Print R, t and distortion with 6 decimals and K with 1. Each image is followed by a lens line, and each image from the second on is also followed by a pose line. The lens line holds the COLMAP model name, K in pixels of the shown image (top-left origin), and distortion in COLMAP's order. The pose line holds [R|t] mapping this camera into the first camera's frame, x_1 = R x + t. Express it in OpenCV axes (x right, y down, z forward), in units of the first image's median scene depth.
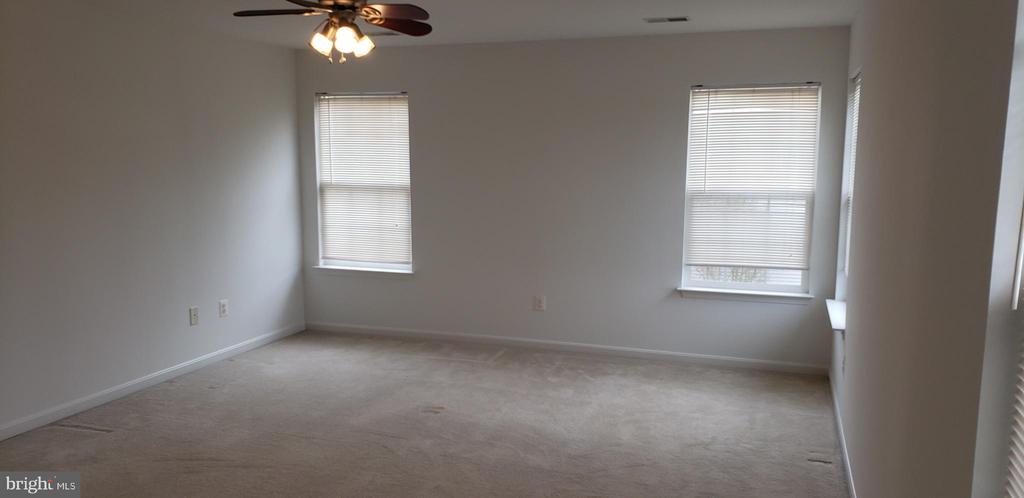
lens RADIAL K [[777.6, 0, 546.5], [0, 777.6, 251.7], [0, 0, 1]] dist [0.008560, -0.007016]
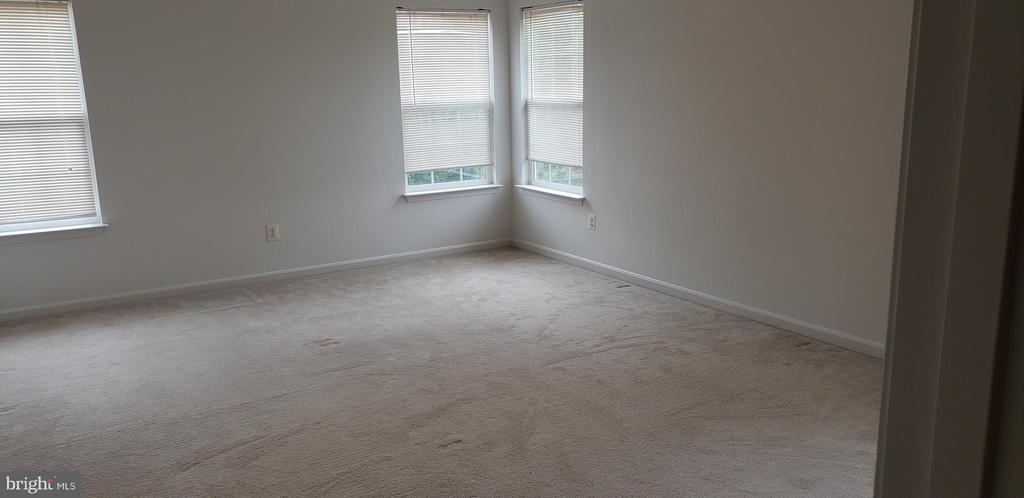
lens RADIAL K [[777.6, 0, 546.5], [0, 777.6, 251.7], [0, 0, 1]] dist [0.008560, -0.007016]
pose [[0.617392, -0.190081, 0.763346, -0.581811], [0.114425, 0.981747, 0.151919, -0.018989], [-0.778289, -0.006448, 0.627873, 0.152825]]
